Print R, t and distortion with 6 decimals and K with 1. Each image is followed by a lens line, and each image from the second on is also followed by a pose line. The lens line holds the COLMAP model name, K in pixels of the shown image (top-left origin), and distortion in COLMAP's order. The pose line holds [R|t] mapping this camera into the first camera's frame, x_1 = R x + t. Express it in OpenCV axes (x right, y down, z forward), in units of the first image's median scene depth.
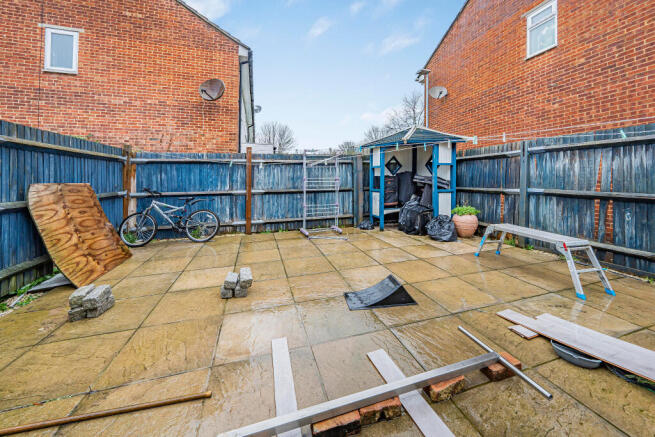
lens RADIAL K [[233.6, 0, 329.6], [0, 233.6, 181.1], [0, 0, 1]] dist [-0.001808, -0.000425]
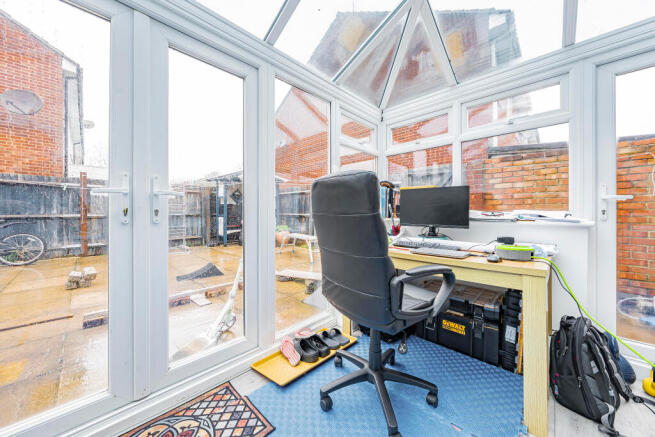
lens RADIAL K [[233.6, 0, 325.1], [0, 233.6, 222.9], [0, 0, 1]] dist [-0.001808, -0.000425]
pose [[0.878479, -0.009477, 0.477687, 0.091957], [-0.008490, 0.999336, 0.035439, 0.029933], [-0.477705, -0.035188, 0.877815, -0.388641]]
